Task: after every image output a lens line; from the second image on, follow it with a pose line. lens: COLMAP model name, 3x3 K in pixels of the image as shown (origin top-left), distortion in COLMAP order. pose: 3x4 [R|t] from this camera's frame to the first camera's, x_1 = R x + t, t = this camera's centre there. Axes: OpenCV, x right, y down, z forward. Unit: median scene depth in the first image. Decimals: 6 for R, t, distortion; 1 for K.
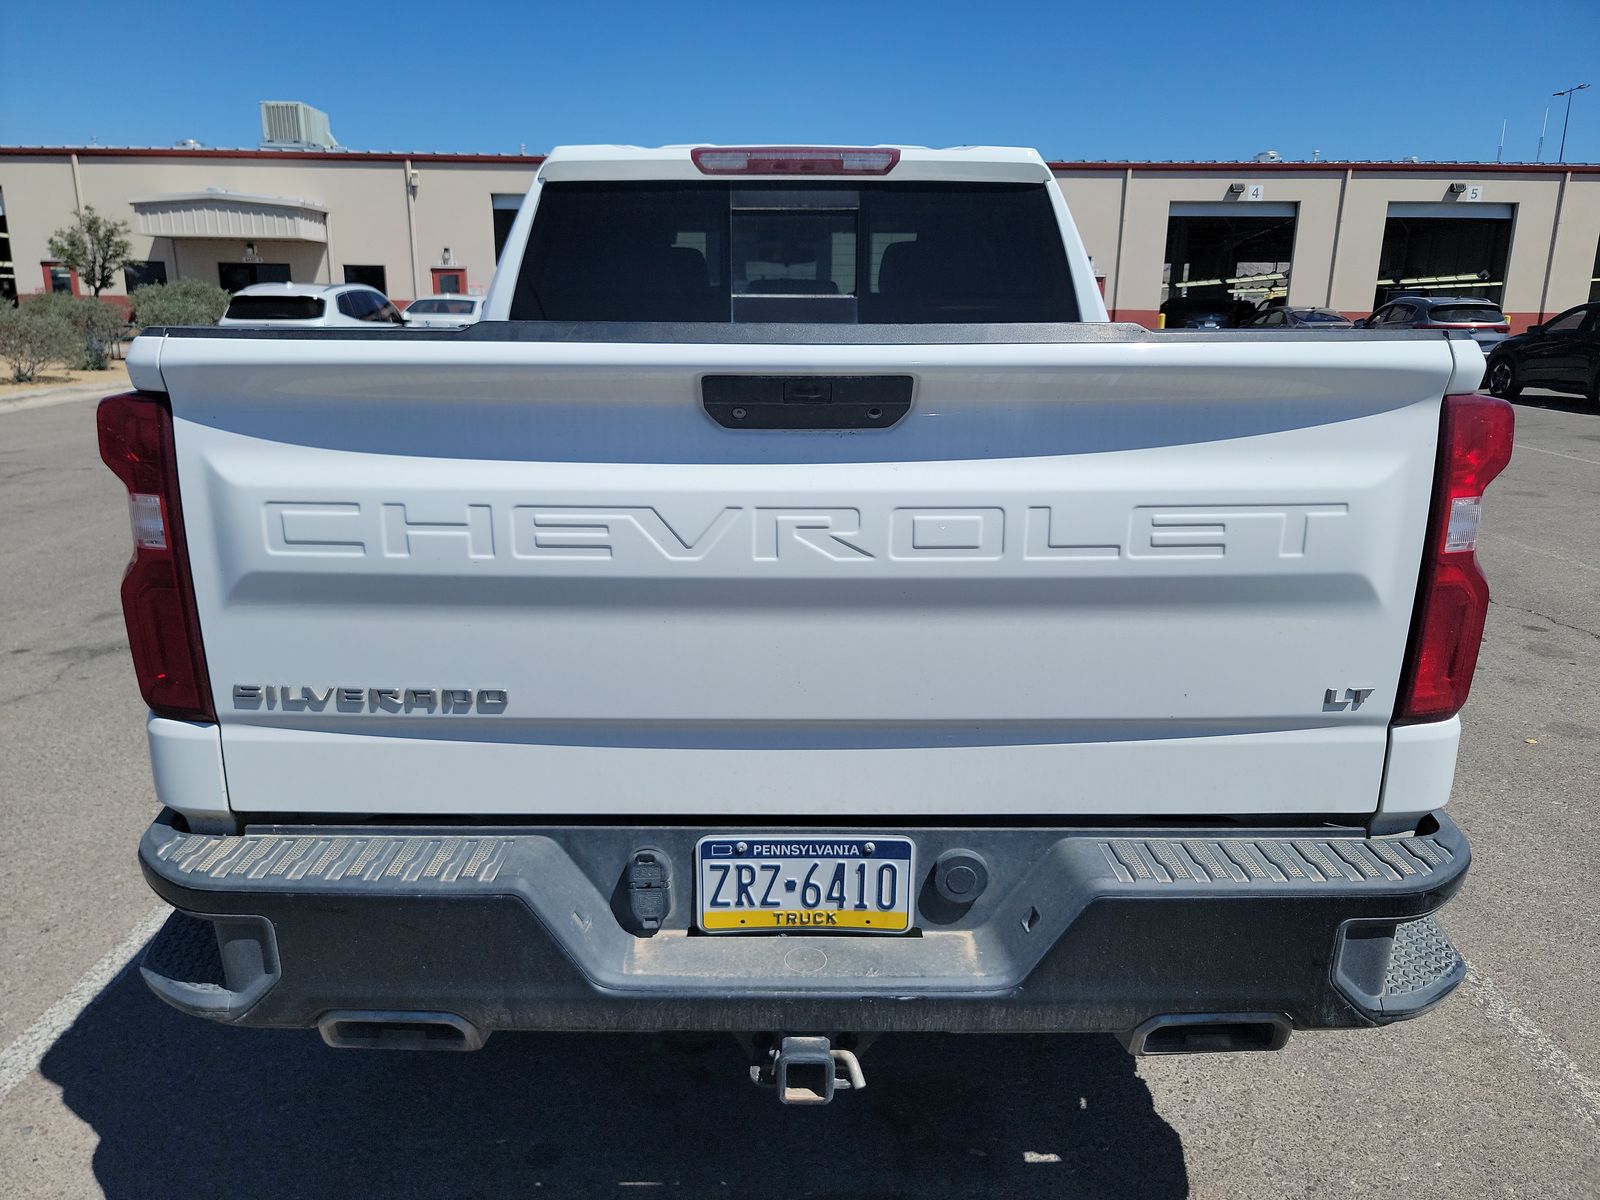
lens RADIAL K [[1126.7, 0, 789.3], [0, 1126.7, 591.2], [0, 0, 1]] dist [0.044721, -0.029500]
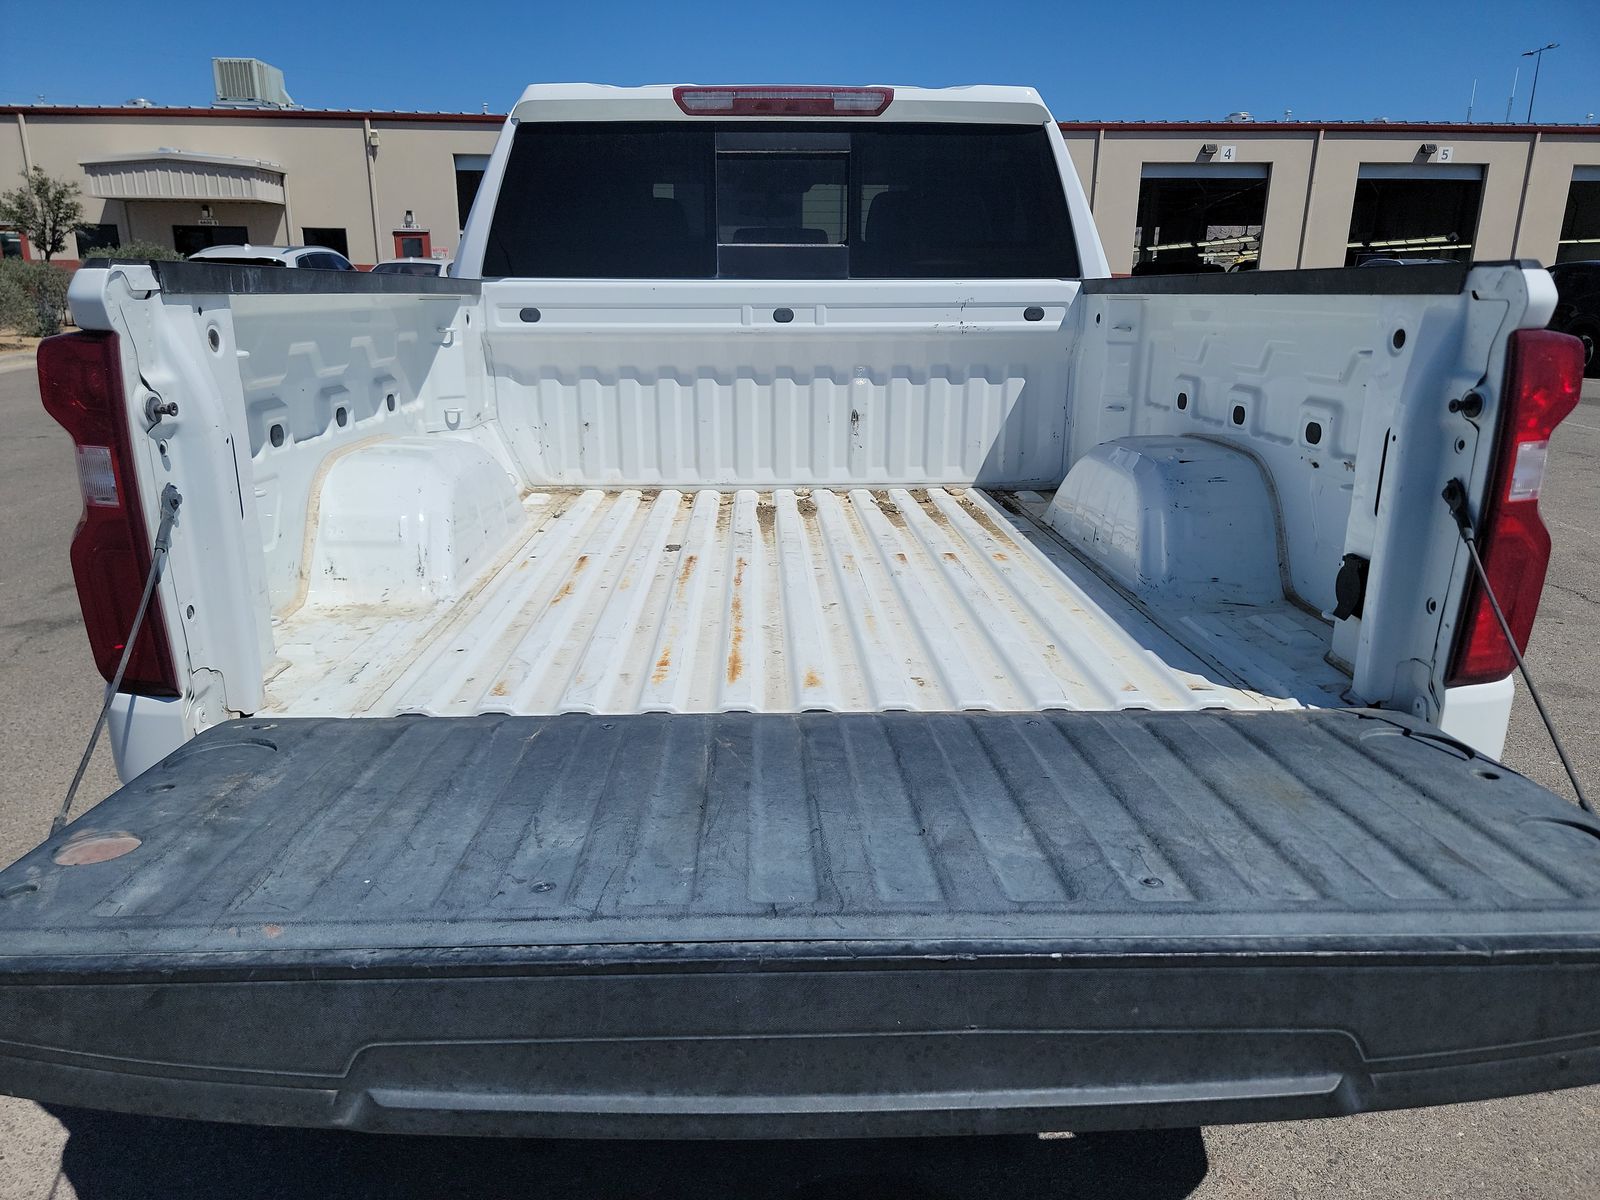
lens RADIAL K [[1126.7, 0, 786.4], [0, 1126.7, 599.6], [0, 0, 1]] dist [0.044721, -0.029500]
pose [[0.999723, -0.008670, 0.021883, -0.009811], [0.007883, 0.999328, 0.035785, 0.002297], [-0.022178, -0.035602, 0.999120, 0.021079]]
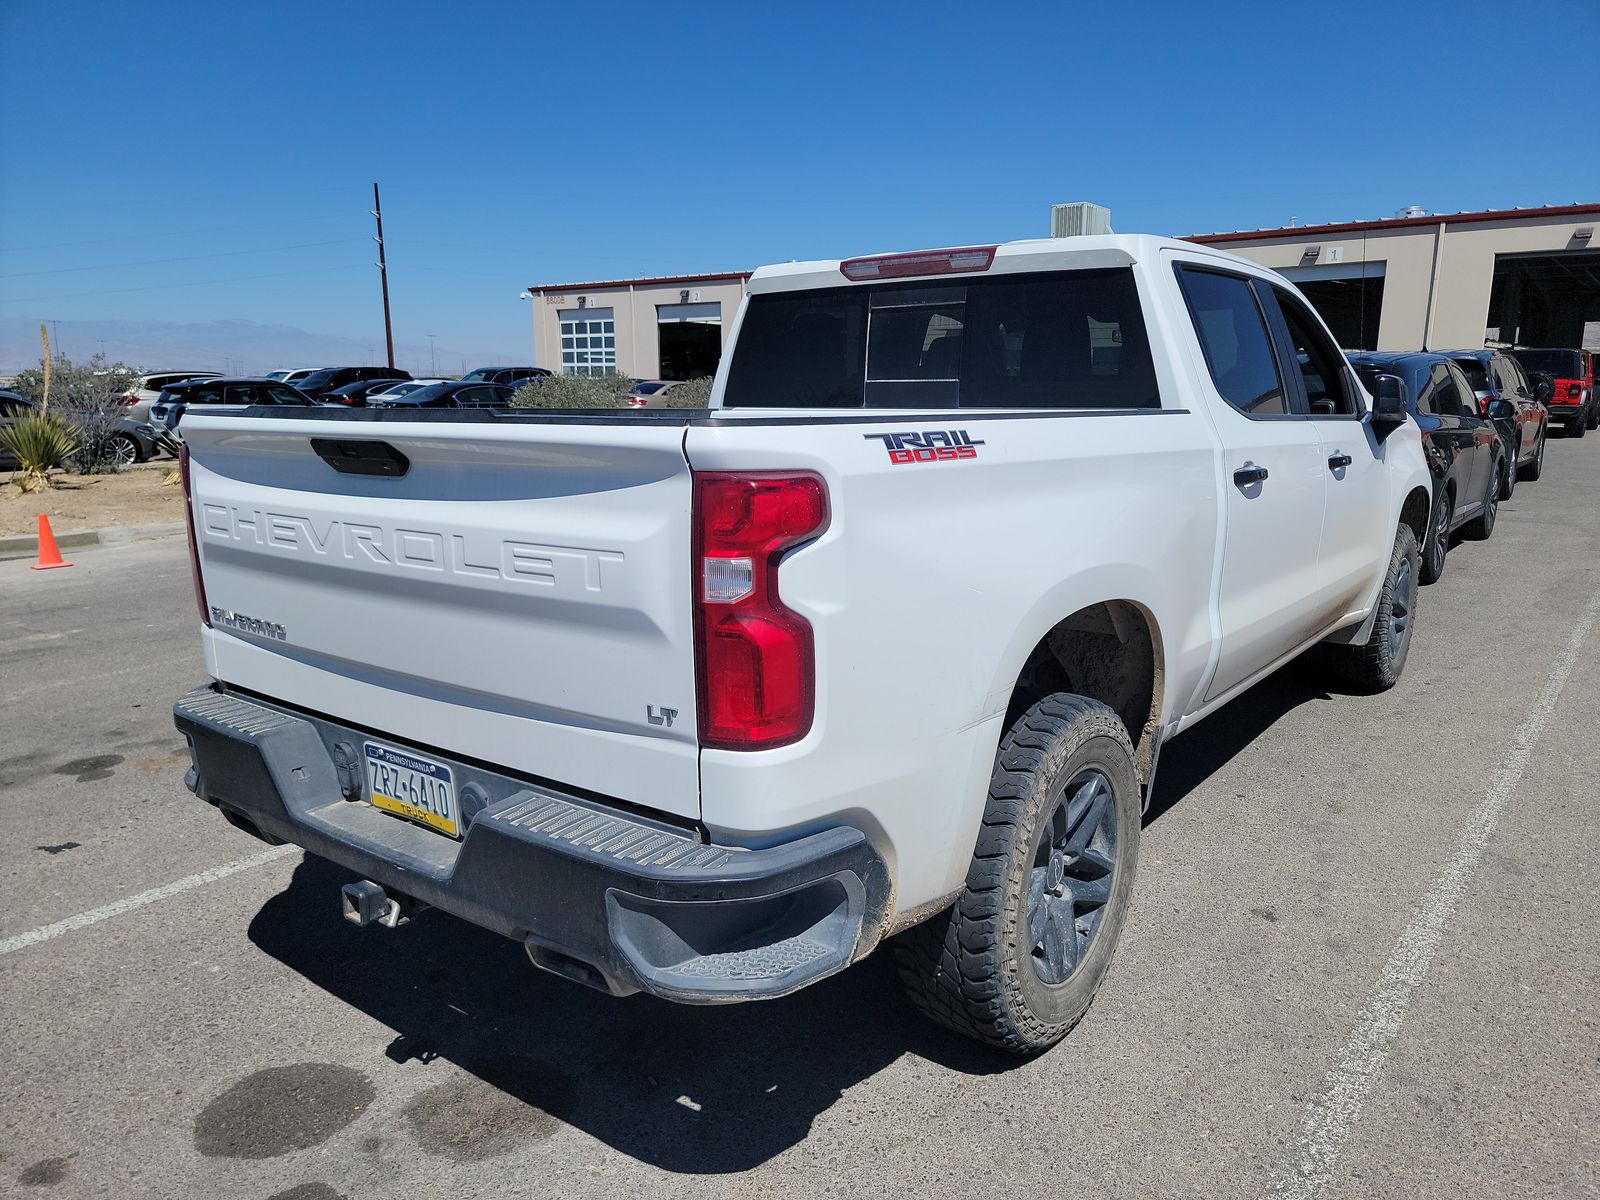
lens RADIAL K [[1126.7, 0, 806.4], [0, 1126.7, 607.3], [0, 0, 1]] dist [0.044721, -0.029500]
pose [[0.794926, 0.106173, -0.597344, 0.379794], [-0.136592, 0.990611, -0.005699, -0.009894], [0.591131, 0.086123, 0.801965, 0.031553]]
